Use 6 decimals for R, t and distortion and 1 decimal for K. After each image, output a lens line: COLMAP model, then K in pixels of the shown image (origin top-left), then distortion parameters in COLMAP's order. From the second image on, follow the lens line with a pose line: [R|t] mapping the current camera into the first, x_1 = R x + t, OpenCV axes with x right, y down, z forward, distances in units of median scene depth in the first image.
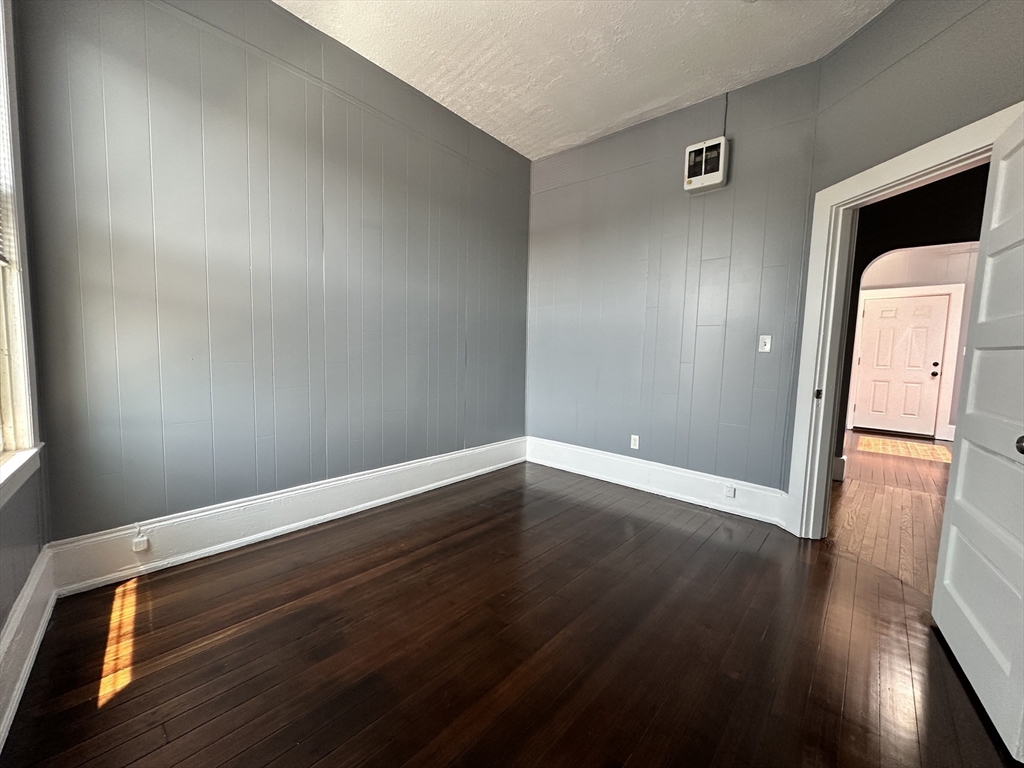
lens RADIAL K [[409.0, 0, 511.2], [0, 409.0, 386.6], [0, 0, 1]] dist [-0.003512, -0.000166]
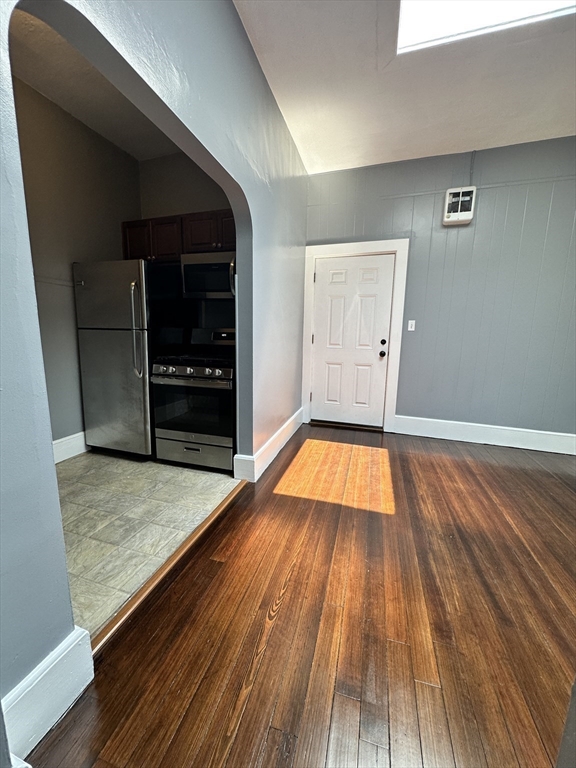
lens RADIAL K [[306.7, 0, 289.4], [0, 306.7, 382.9], [0, 0, 1]] dist [-0.003512, -0.000166]
pose [[0.898259, -0.083866, 0.431390, 0.601855], [0.043530, 0.993774, 0.102558, -0.044449], [-0.437305, -0.073346, 0.896317, 0.527014]]
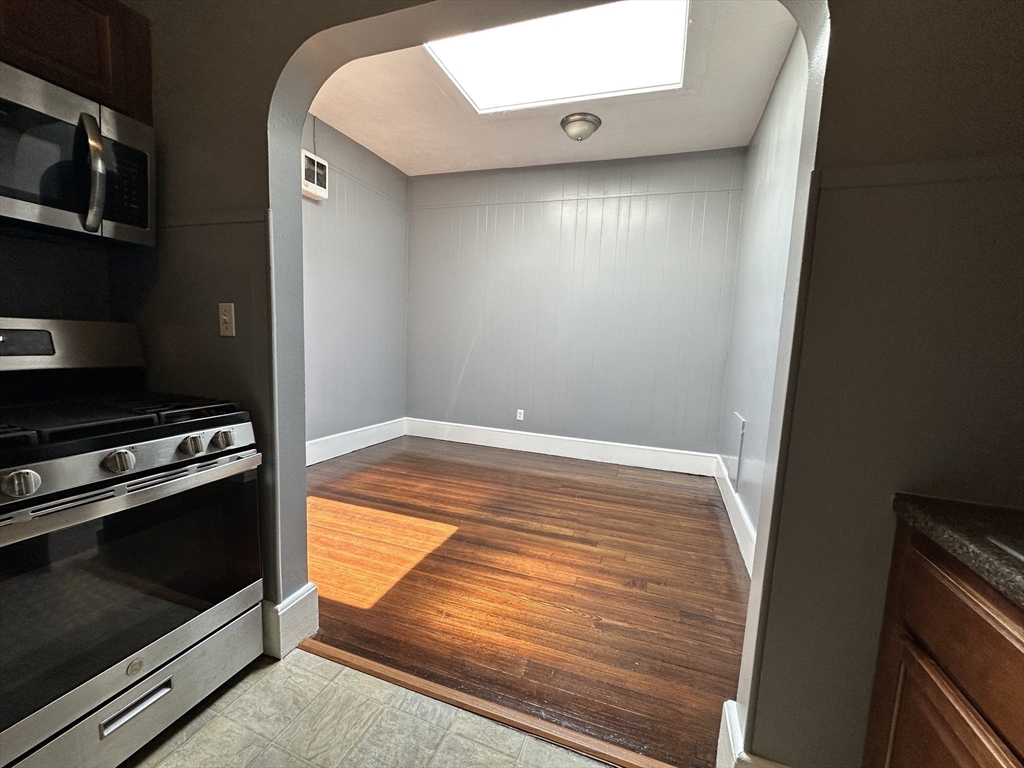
lens RADIAL K [[409.0, 0, 507.9], [0, 409.0, 385.9], [0, 0, 1]] dist [-0.003512, -0.000166]
pose [[-0.385055, -0.148725, 0.910831, 0.444158], [0.030559, 0.984334, 0.173646, -0.080954], [-0.922387, 0.094697, -0.374478, 0.881240]]
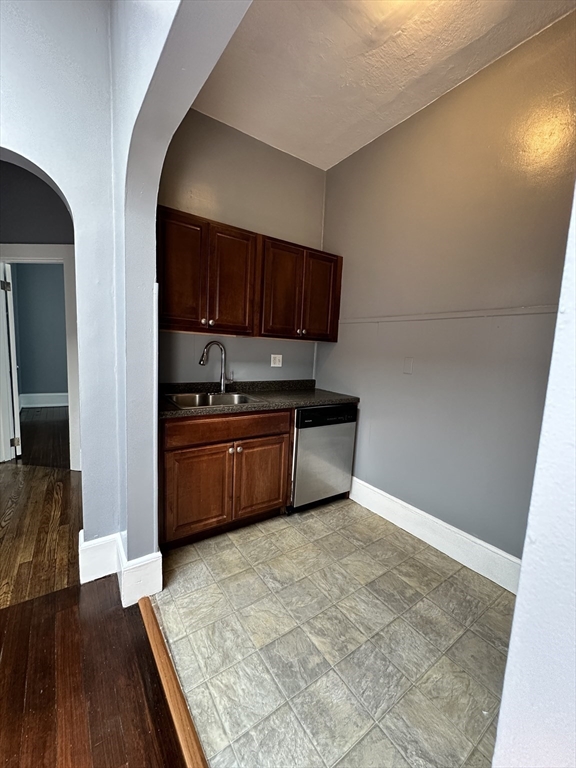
lens RADIAL K [[306.7, 0, 287.1], [0, 306.7, 381.3], [0, 0, 1]] dist [-0.003512, -0.000166]
pose [[-0.197519, 0.066549, -0.978038, 0.772658], [-0.138869, 0.985732, 0.095117, -0.088021], [0.970413, 0.154607, -0.185459, 0.878465]]
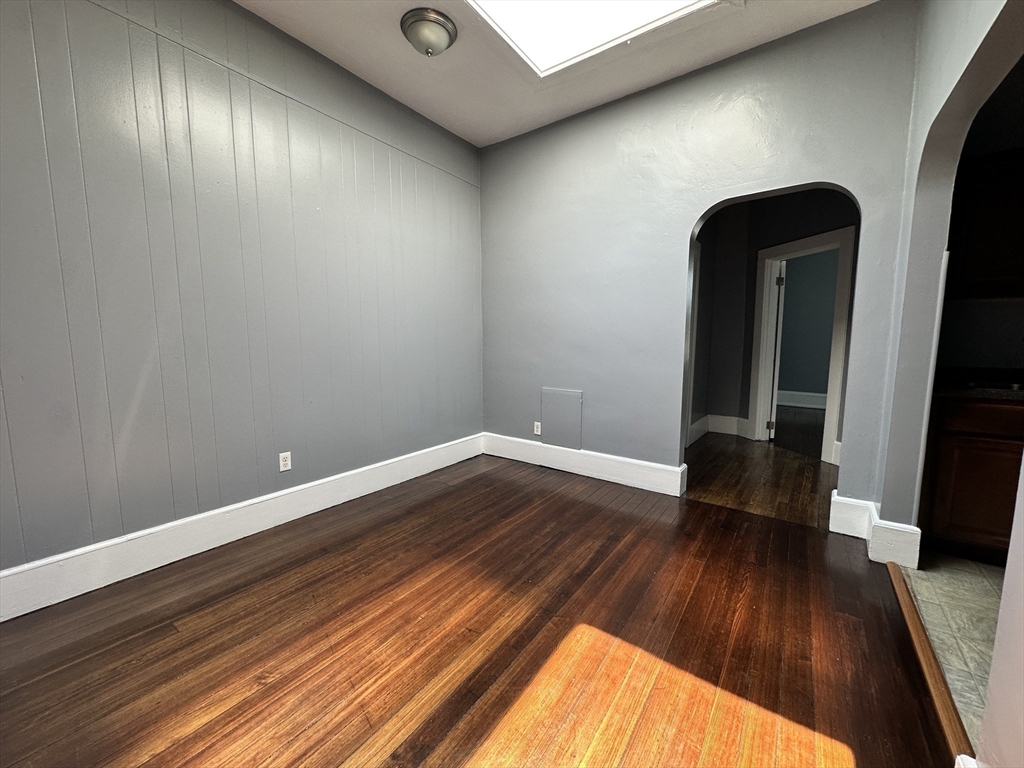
lens RADIAL K [[409.0, 0, 513.3], [0, 409.0, 384.6], [0, 0, 1]] dist [-0.003512, -0.000166]
pose [[-0.992936, -0.017714, -0.117317, 0.930379], [-0.040854, 0.979372, 0.197892, -0.073333], [0.111392, 0.201287, -0.973178, 1.019916]]
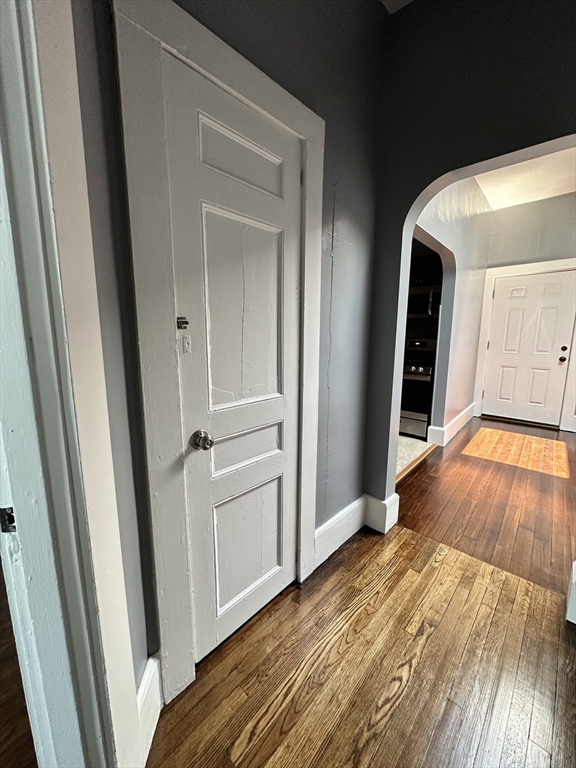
lens RADIAL K [[306.7, 0, 289.3], [0, 306.7, 383.9], [0, 0, 1]] dist [-0.003512, -0.000166]
pose [[0.999490, -0.030559, 0.009214, 0.422126], [0.029707, 0.996222, 0.081600, -0.050086], [-0.011673, -0.081285, 0.996623, 0.323175]]
